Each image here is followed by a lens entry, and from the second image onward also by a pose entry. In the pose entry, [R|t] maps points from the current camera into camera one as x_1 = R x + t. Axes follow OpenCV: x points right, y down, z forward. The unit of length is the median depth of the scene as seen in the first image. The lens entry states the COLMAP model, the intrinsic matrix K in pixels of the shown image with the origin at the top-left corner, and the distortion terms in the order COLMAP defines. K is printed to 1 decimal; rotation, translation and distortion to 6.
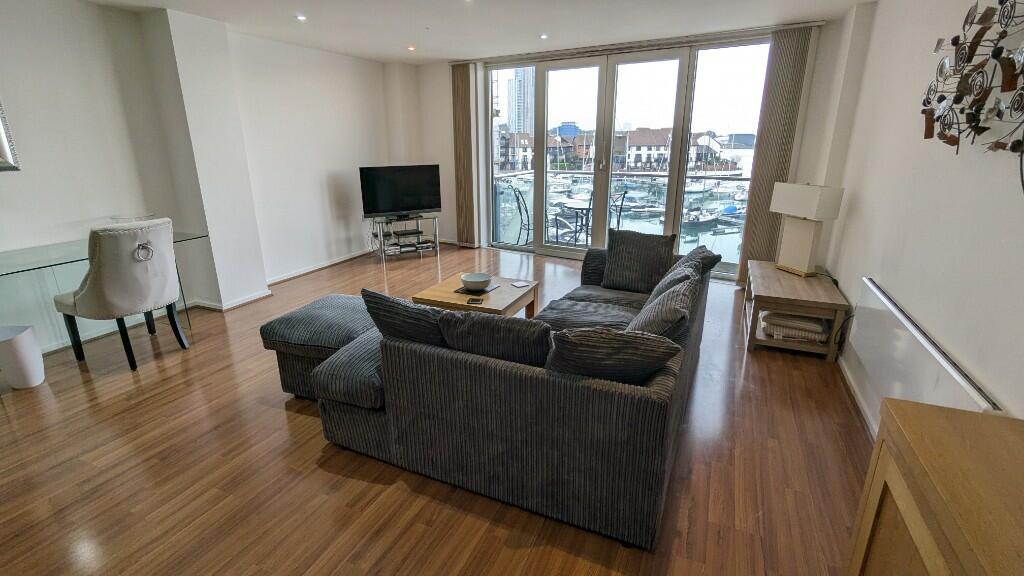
lens RADIAL K [[488.1, 0, 512.0], [0, 488.1, 288.0], [0, 0, 1]] dist [-0.000848, -0.000144]
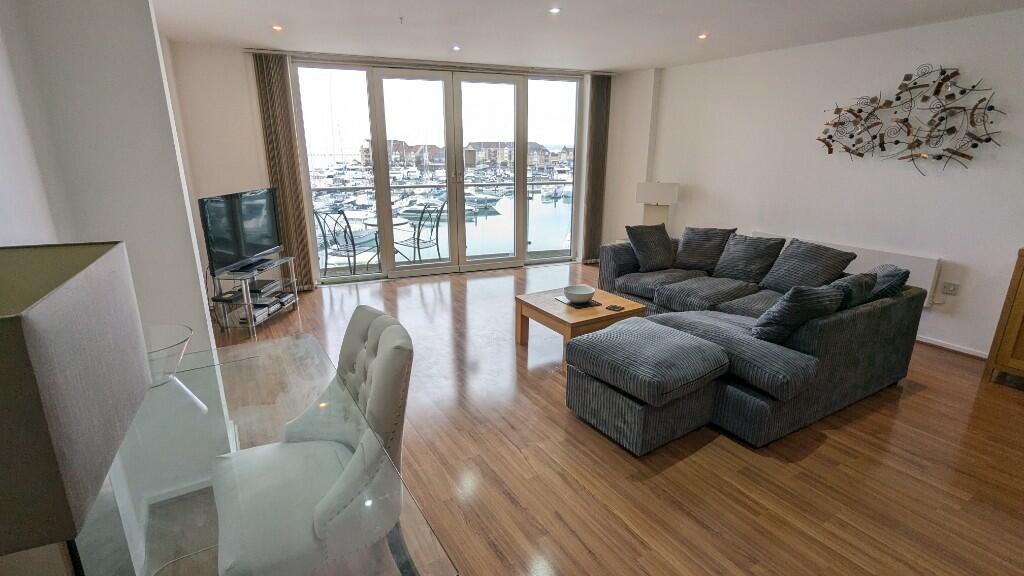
lens RADIAL K [[484.3, 0, 512.0], [0, 484.3, 288.0], [0, 0, 1]] dist [-0.003342, -0.000275]
pose [[0.567662, -0.225711, 0.791716, -0.664410], [0.239062, 0.965437, 0.103829, -0.114933], [-0.787788, 0.130330, 0.602001, 0.355171]]
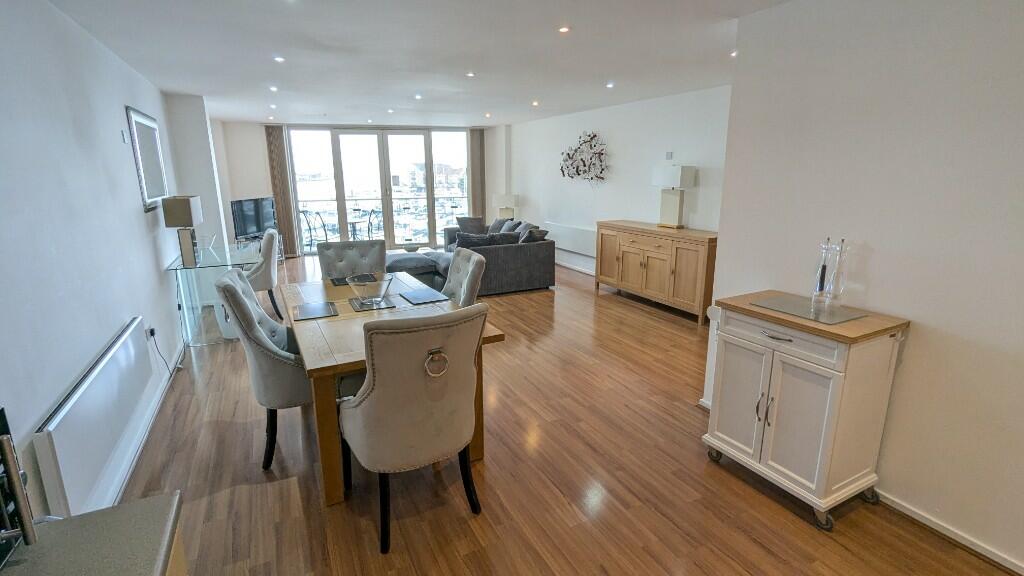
lens RADIAL K [[488.1, 0, 512.0], [0, 488.1, 288.0], [0, 0, 1]] dist [-0.000848, -0.000144]
pose [[0.646292, -0.180641, 0.741401, -0.920764], [0.227999, 0.972908, 0.038297, 0.114510], [-0.728233, 0.144288, 0.669969, -0.433795]]
